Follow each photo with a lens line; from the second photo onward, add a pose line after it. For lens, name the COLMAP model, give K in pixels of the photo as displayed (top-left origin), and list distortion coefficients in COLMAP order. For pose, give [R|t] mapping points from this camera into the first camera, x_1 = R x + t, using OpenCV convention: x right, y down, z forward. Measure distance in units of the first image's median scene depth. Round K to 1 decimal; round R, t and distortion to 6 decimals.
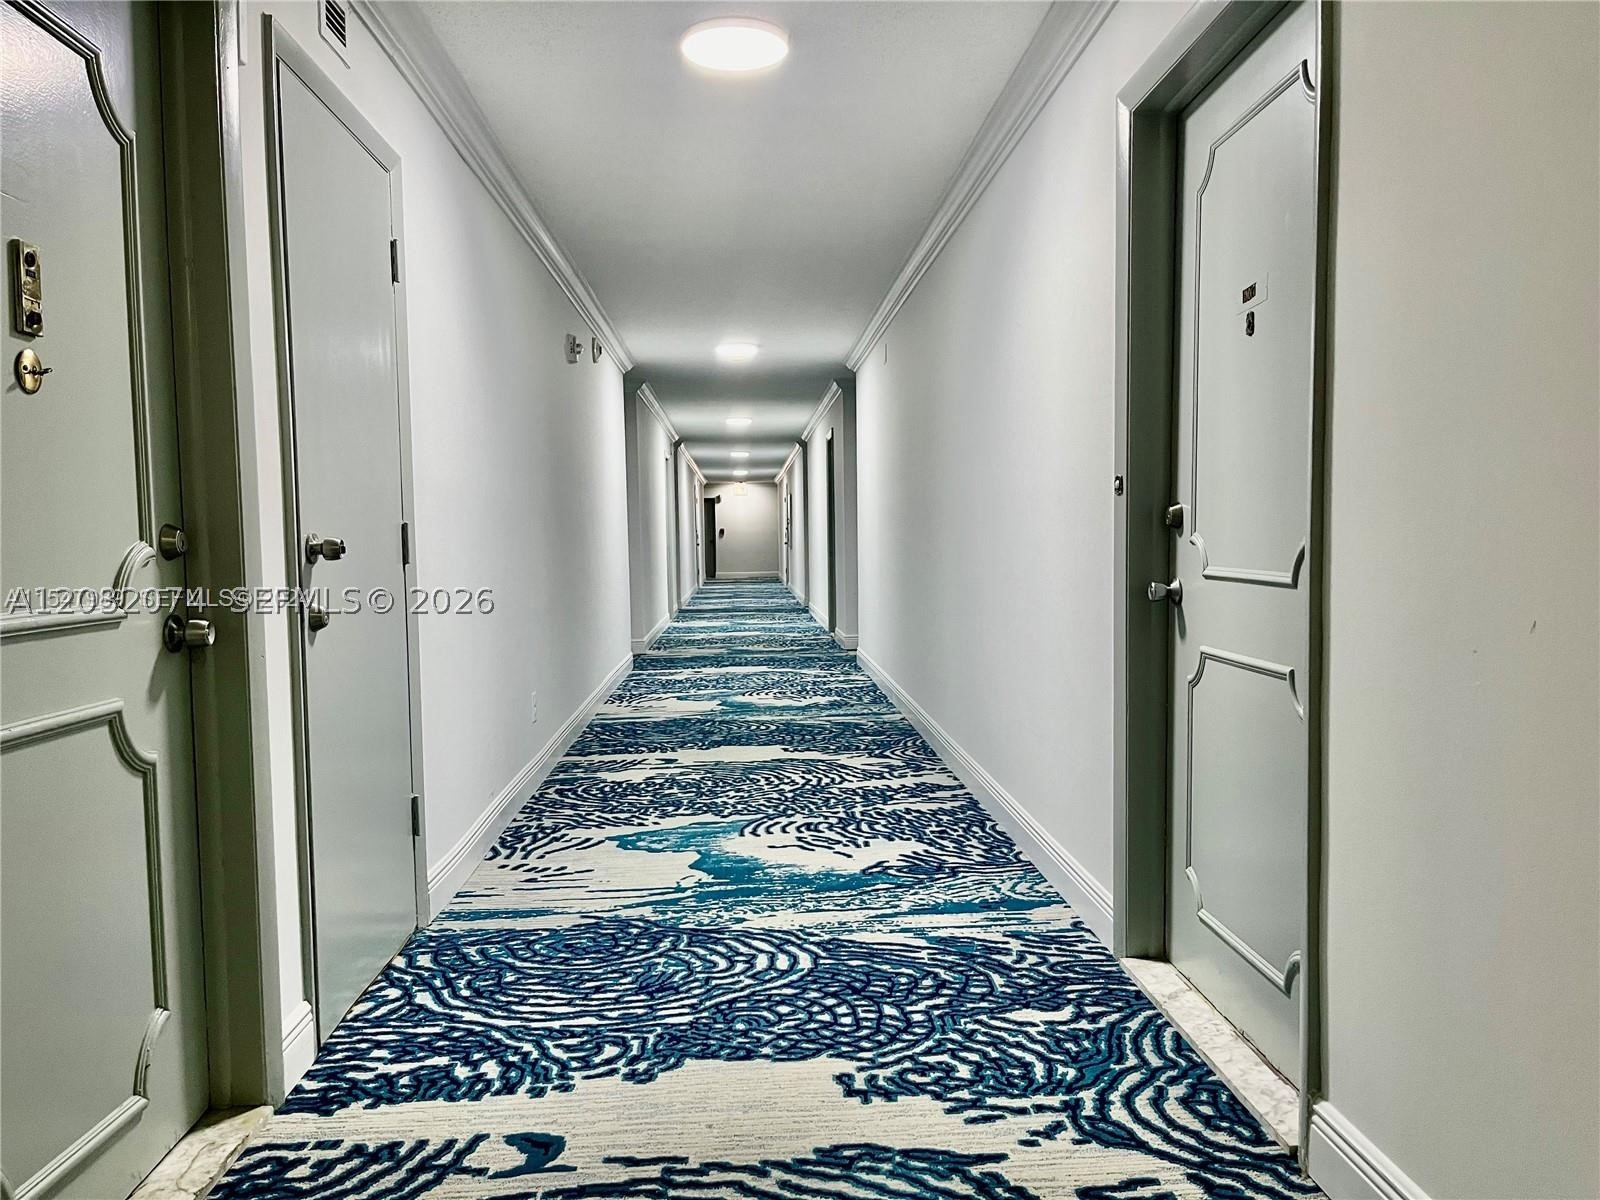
lens RADIAL K [[1203.4, 0, 795.6], [0, 1203.4, 614.1], [0, 0, 1]] dist [0.084014, -0.123810]
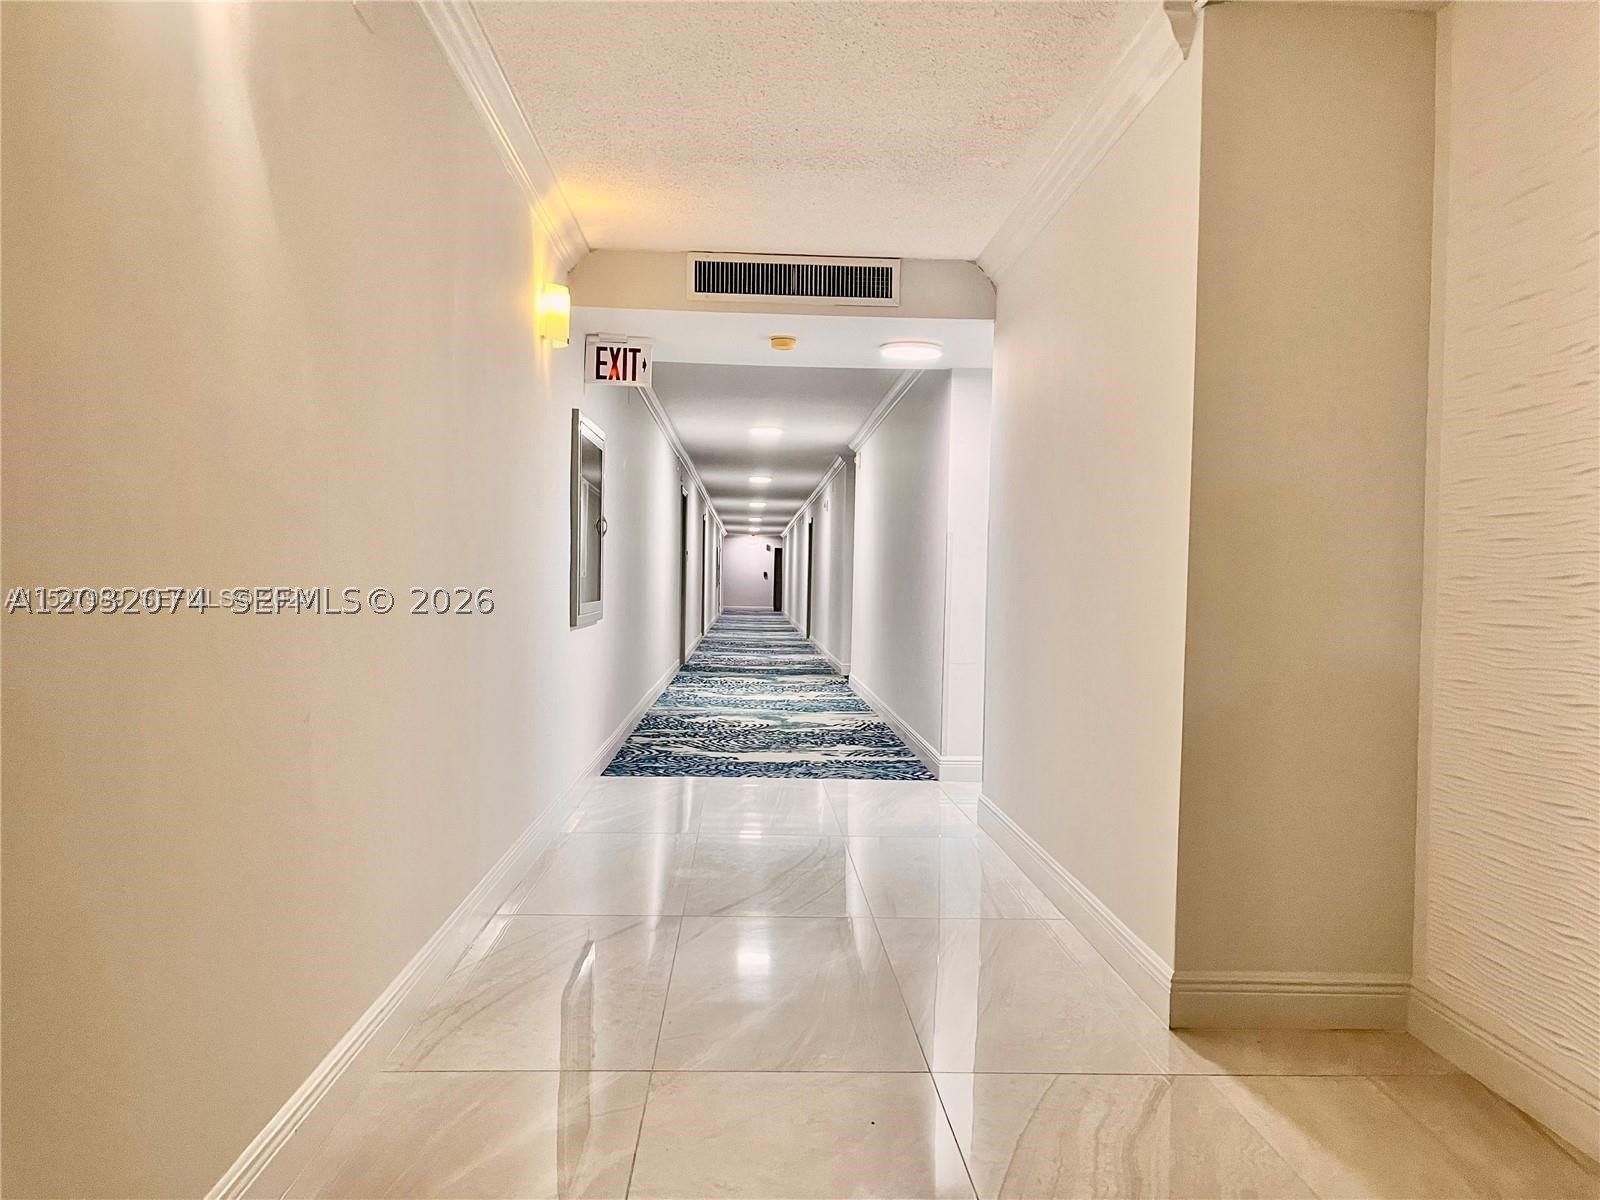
lens RADIAL K [[1203.4, 0, 795.6], [0, 1203.4, 614.1], [0, 0, 1]] dist [0.084014, -0.123810]
pose [[0.999646, 0.022933, -0.013500, 0.010628], [-0.023472, 0.998876, -0.041177, 0.016127], [0.012540, 0.041479, 0.999061, -0.218938]]
